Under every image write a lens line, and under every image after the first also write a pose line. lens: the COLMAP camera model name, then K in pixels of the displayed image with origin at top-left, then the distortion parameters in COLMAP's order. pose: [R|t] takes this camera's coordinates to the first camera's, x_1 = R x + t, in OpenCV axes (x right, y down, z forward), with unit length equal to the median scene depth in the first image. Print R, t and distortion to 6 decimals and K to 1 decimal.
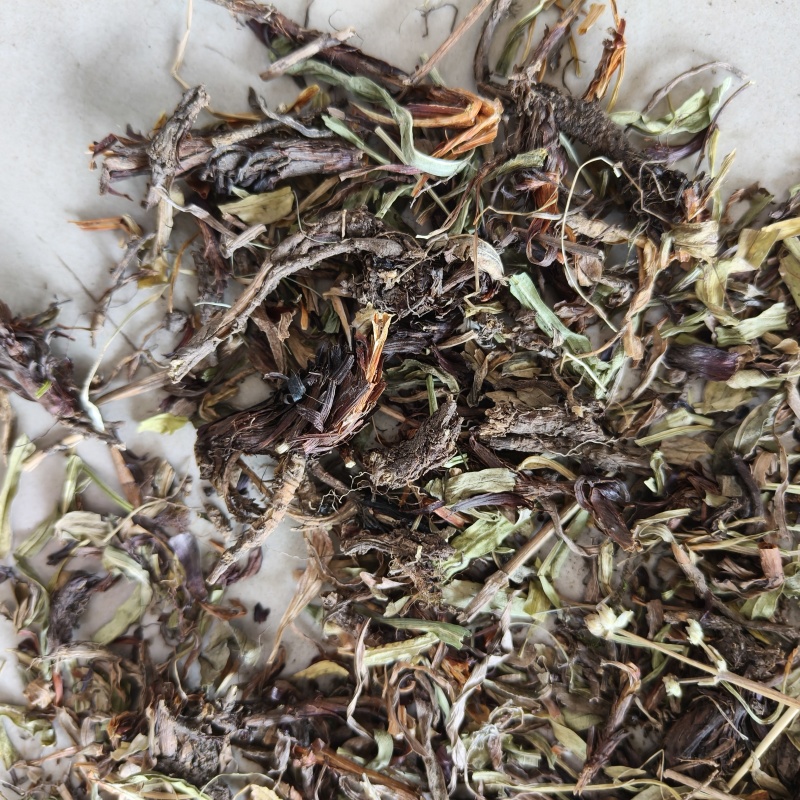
lens RADIAL K [[820.7, 0, 382.7], [0, 820.7, 395.3], [0, 0, 1]] dist [0.004595, -0.045181]
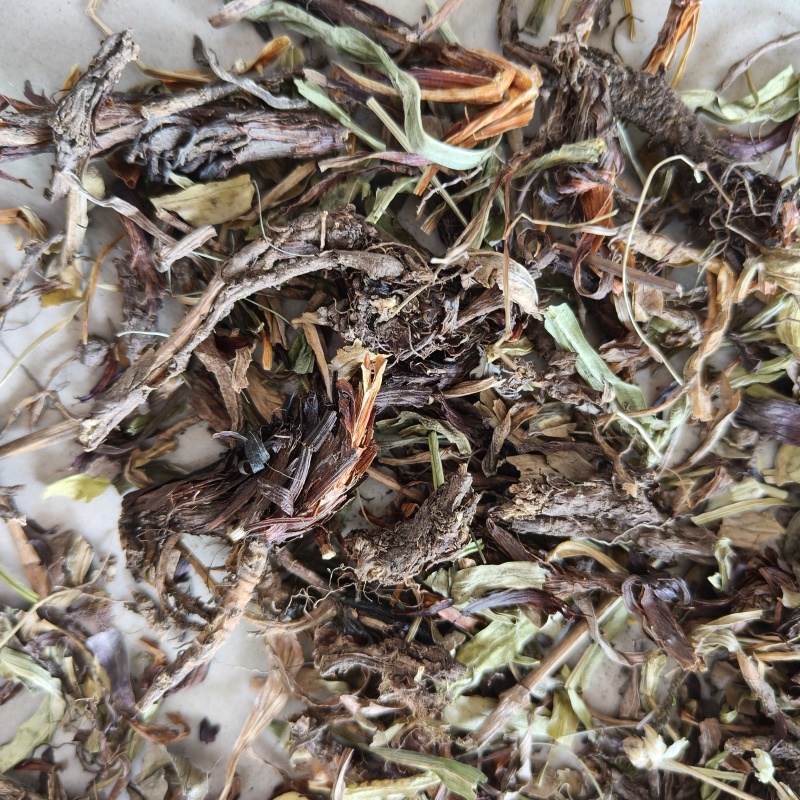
lens RADIAL K [[825.6, 0, 387.1], [0, 825.6, 402.4], [0, 0, 1]] dist [-0.050589, 0.036923]
pose [[0.997357, 0.011306, 0.071775, -0.041270], [-0.015609, 0.998096, 0.059680, -0.098840], [-0.070963, -0.060643, 0.995634, 0.251042]]
